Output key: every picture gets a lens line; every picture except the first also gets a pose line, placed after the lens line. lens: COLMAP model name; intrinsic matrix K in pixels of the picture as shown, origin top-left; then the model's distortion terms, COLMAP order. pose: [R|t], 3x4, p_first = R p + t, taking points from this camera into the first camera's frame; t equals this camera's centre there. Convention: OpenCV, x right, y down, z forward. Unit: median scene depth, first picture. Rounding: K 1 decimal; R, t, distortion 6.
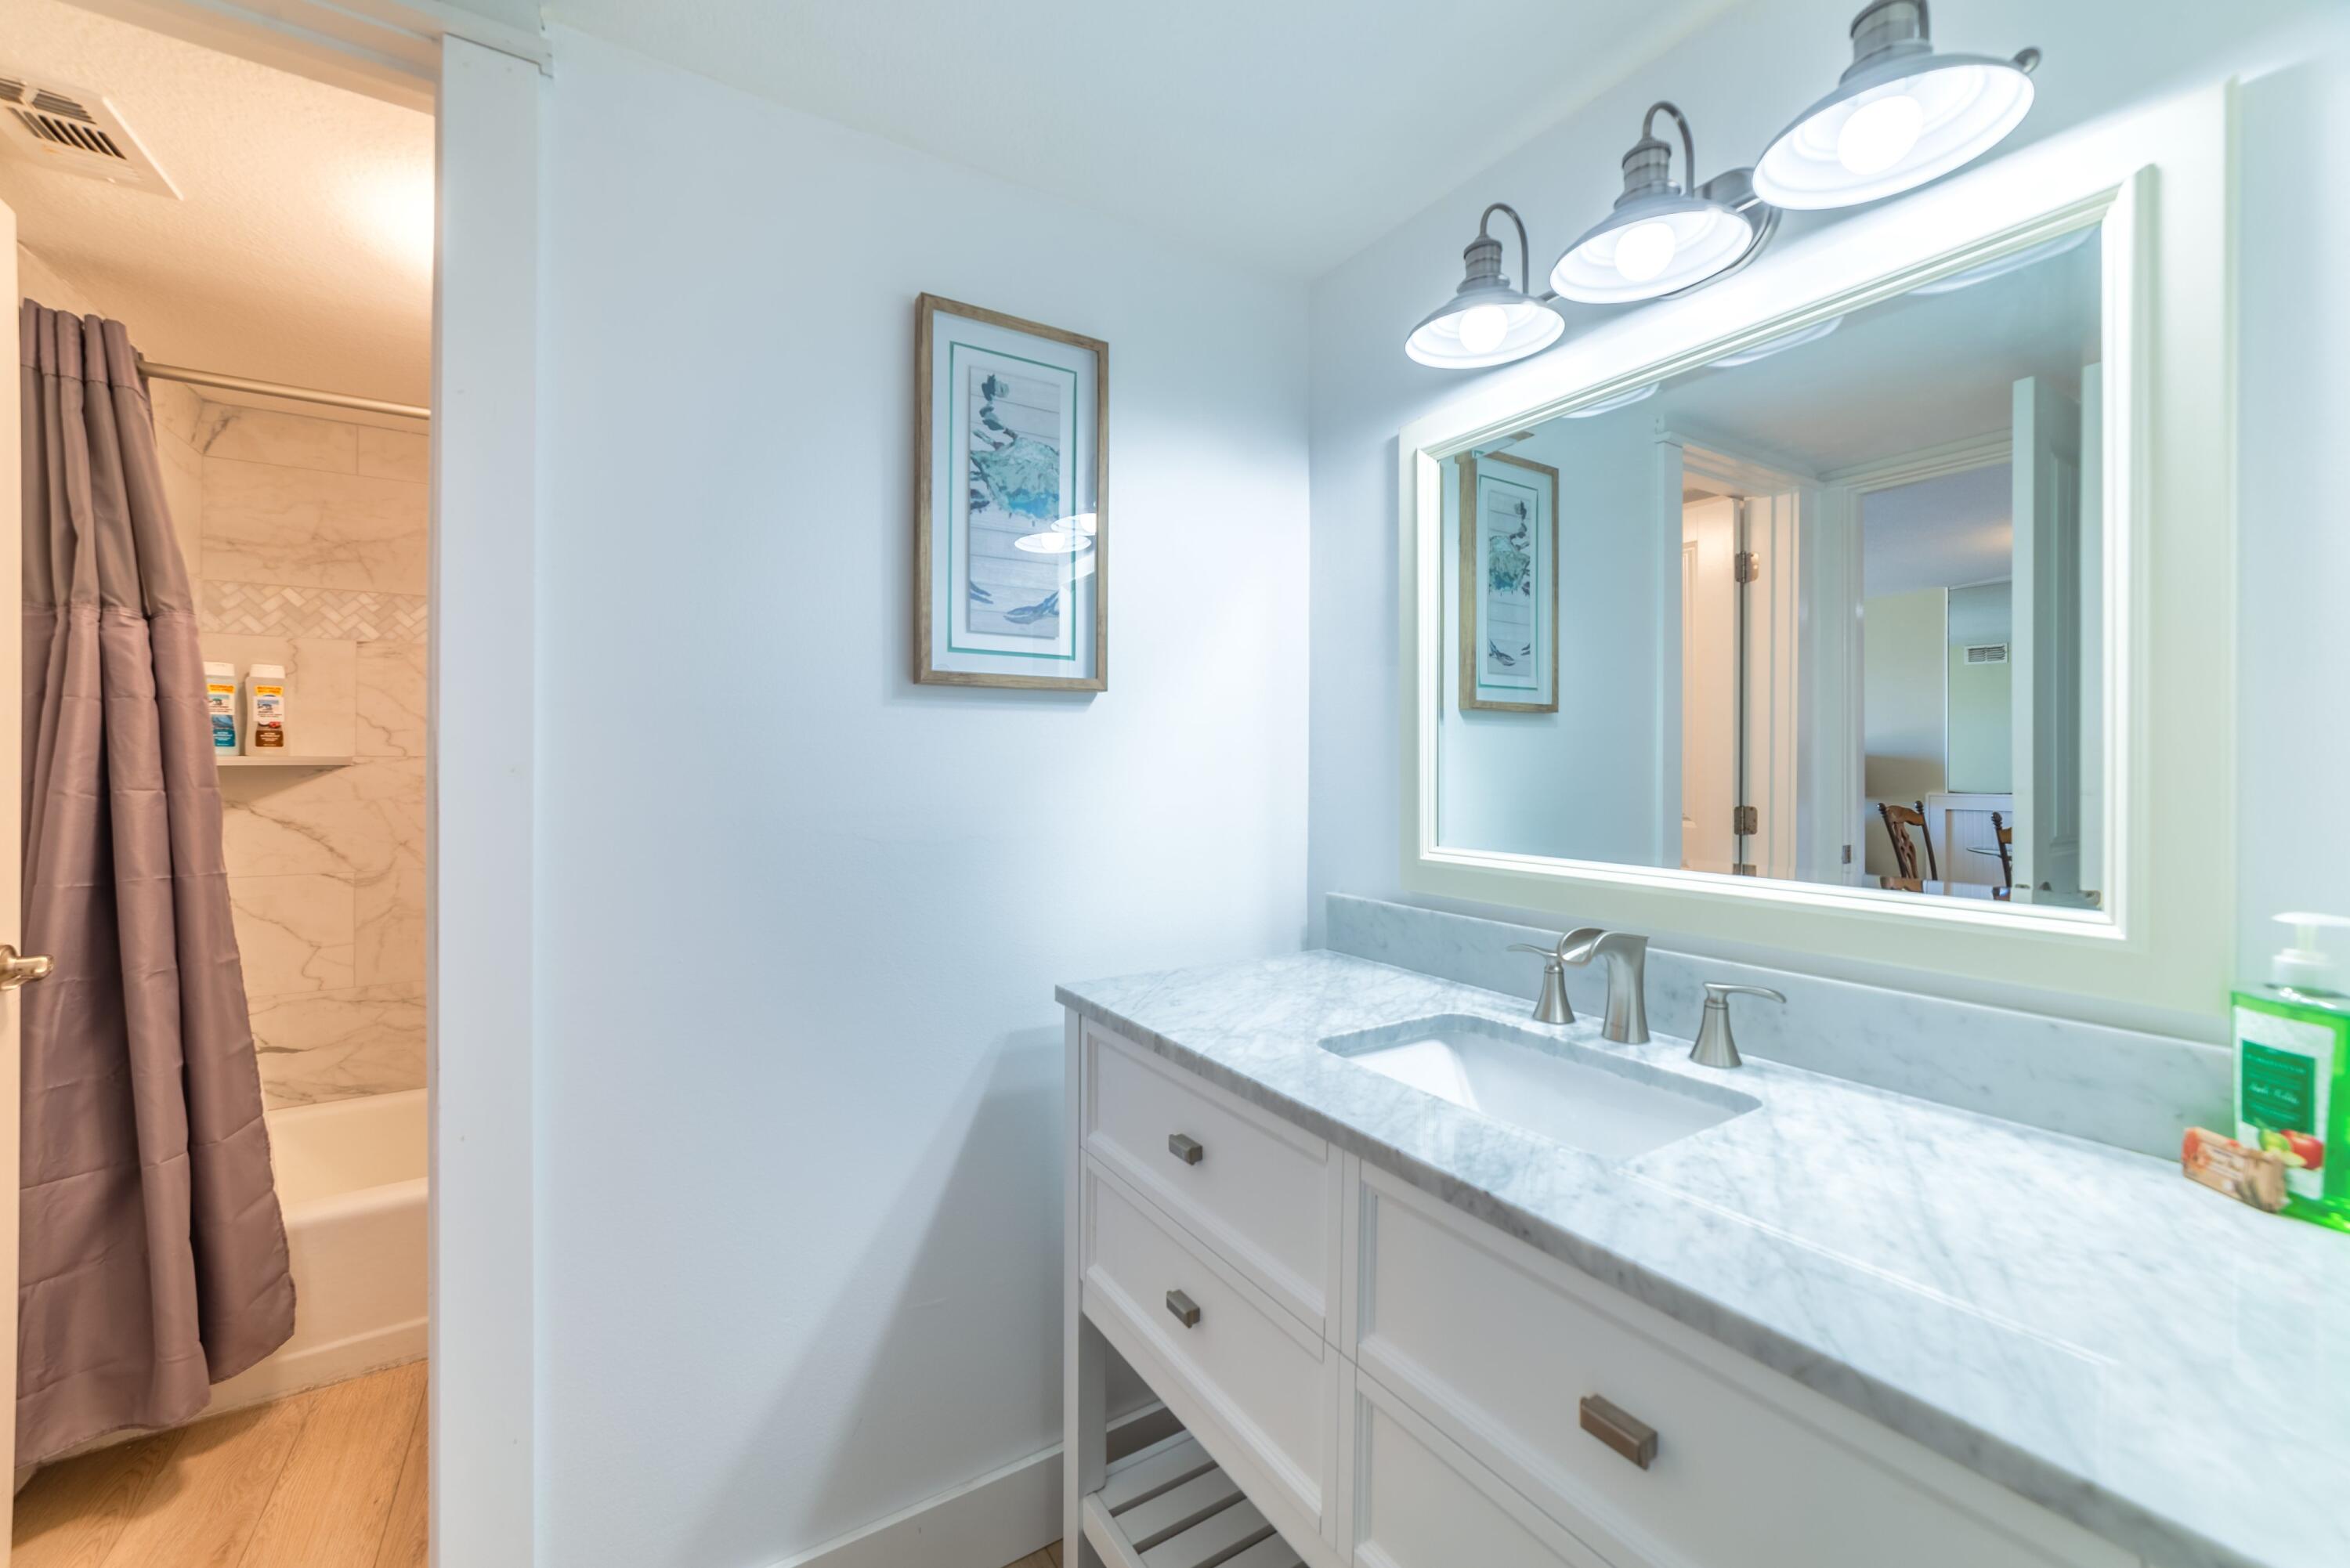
lens RADIAL K [[918.4, 0, 1167.6], [0, 918.4, 768.6], [0, 0, 1]] dist [-0.014909, 0.005261]
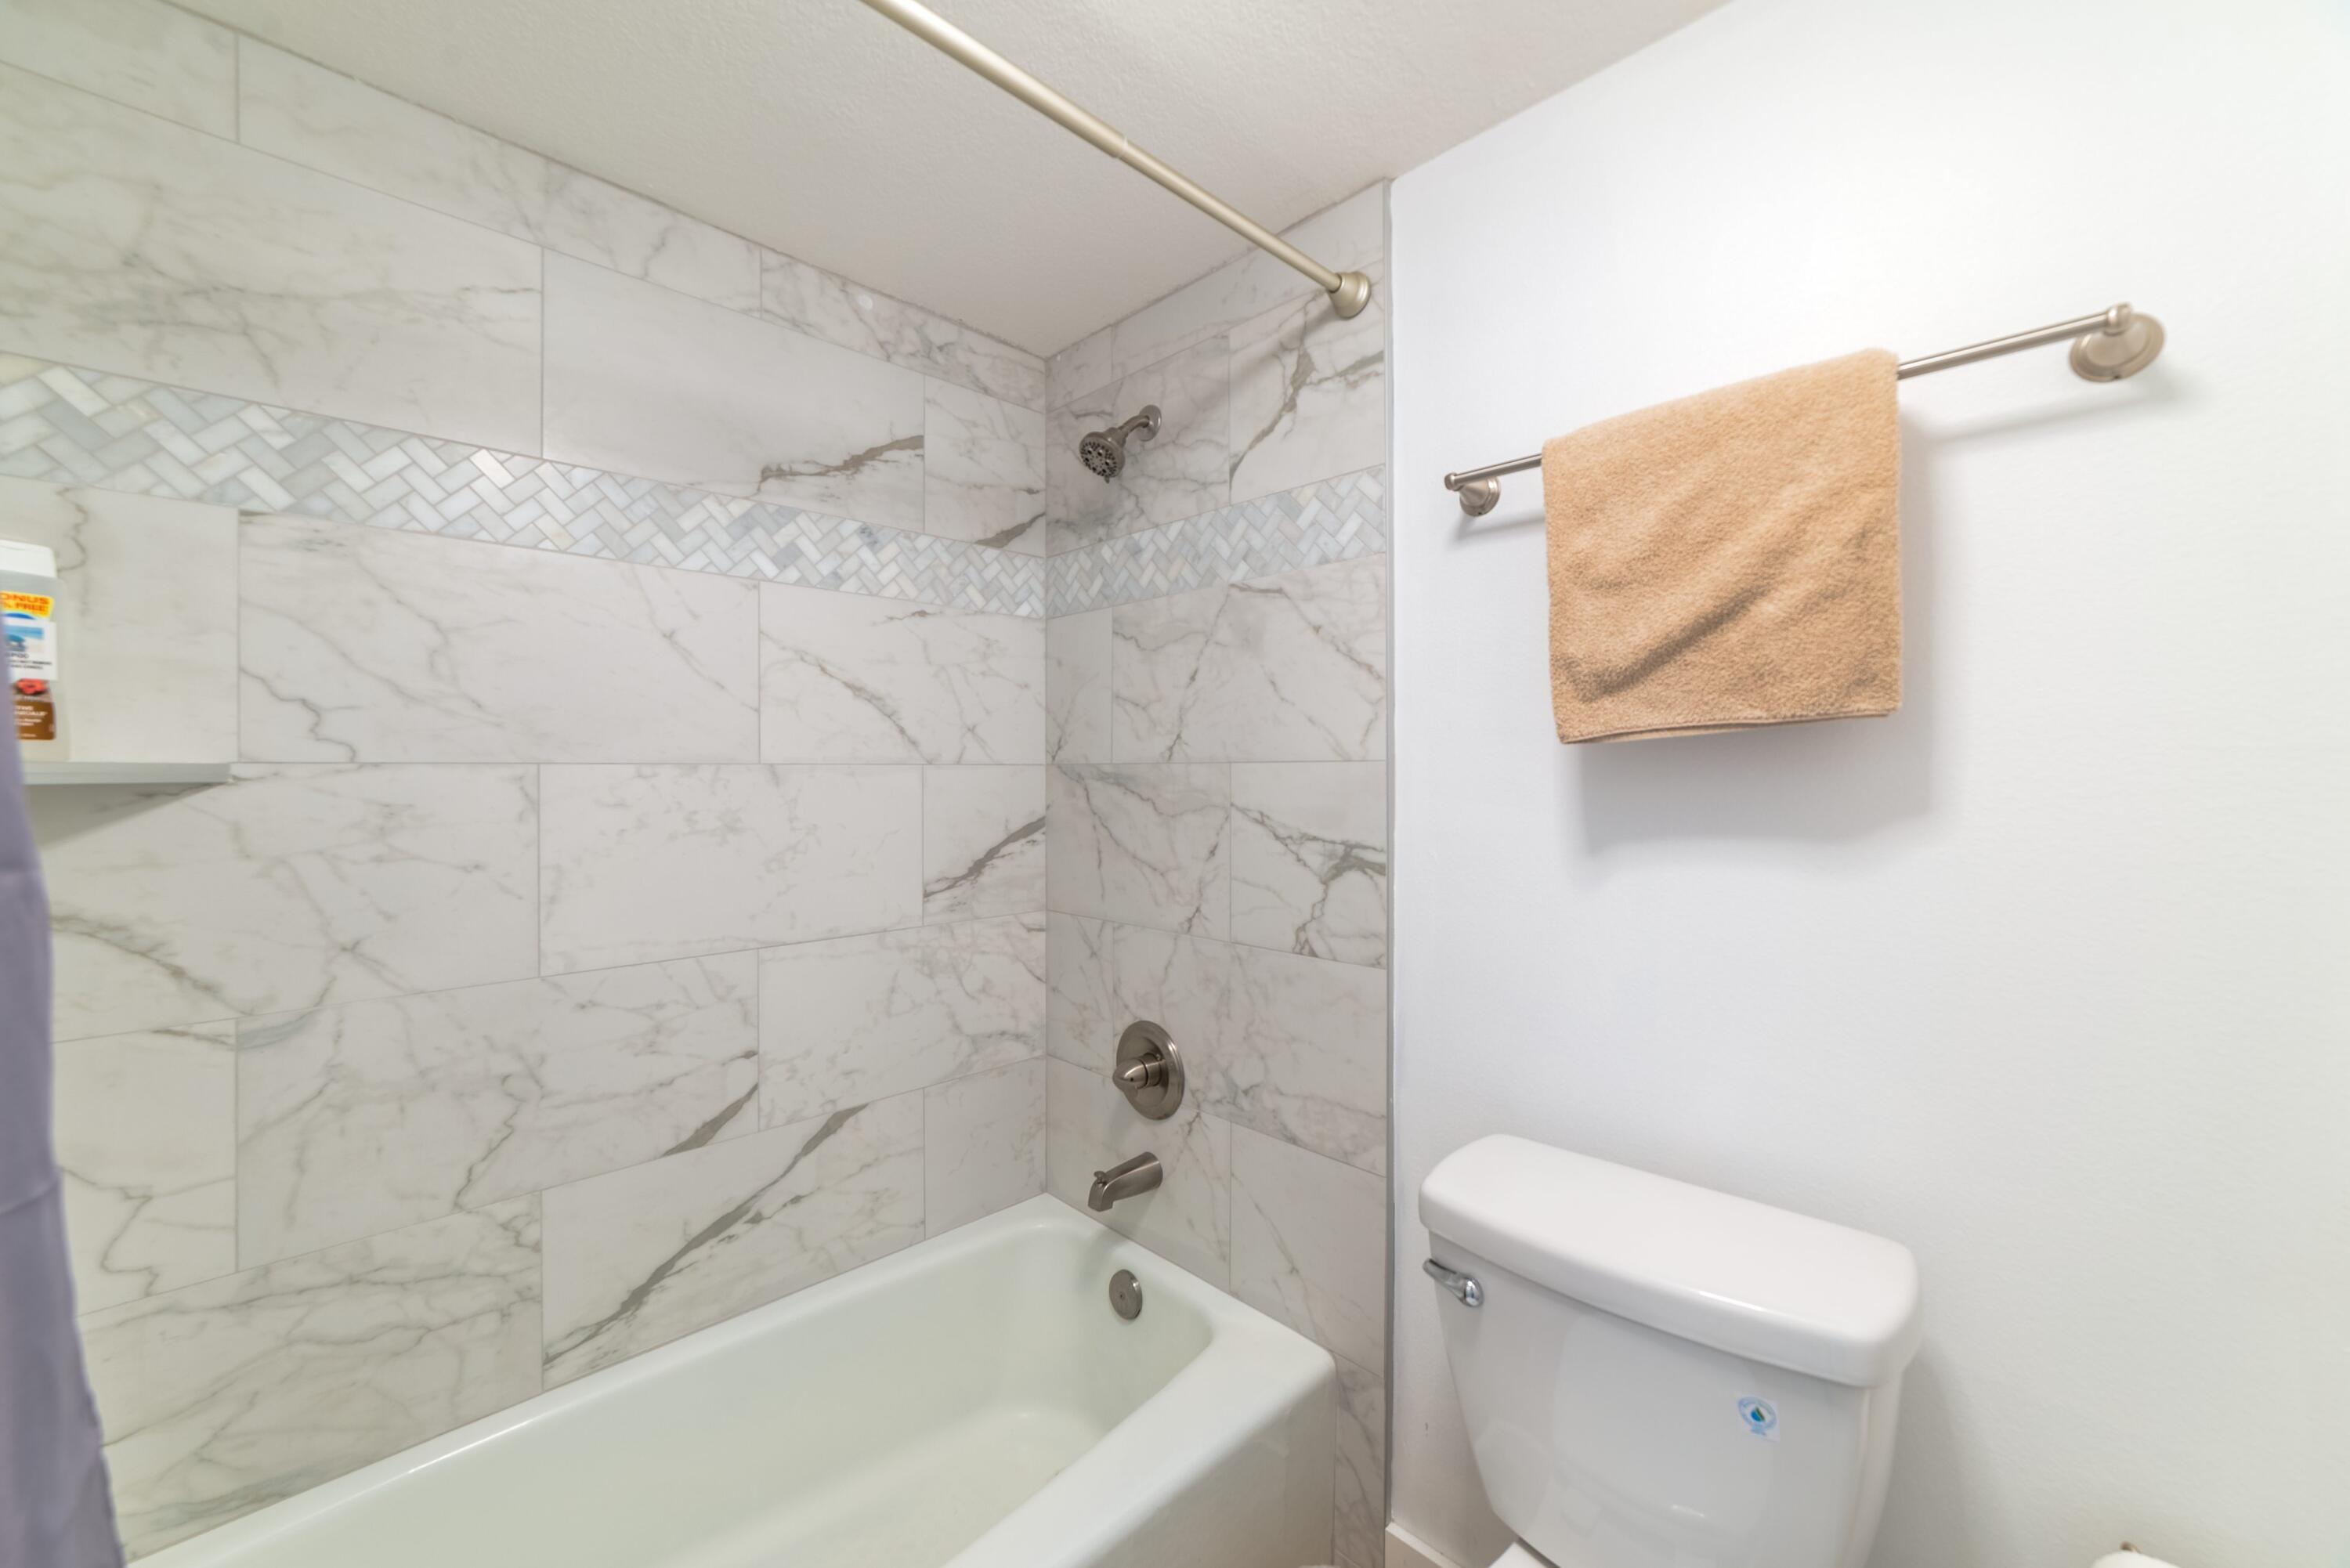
lens RADIAL K [[918.4, 0, 1177.0], [0, 918.4, 779.3], [0, 0, 1]] dist [-0.014909, 0.005261]
pose [[0.968519, -0.008090, 0.248809, -0.552831], [0.008885, 0.999958, -0.002074, -0.000170], [-0.248782, 0.004220, 0.968550, 0.446285]]
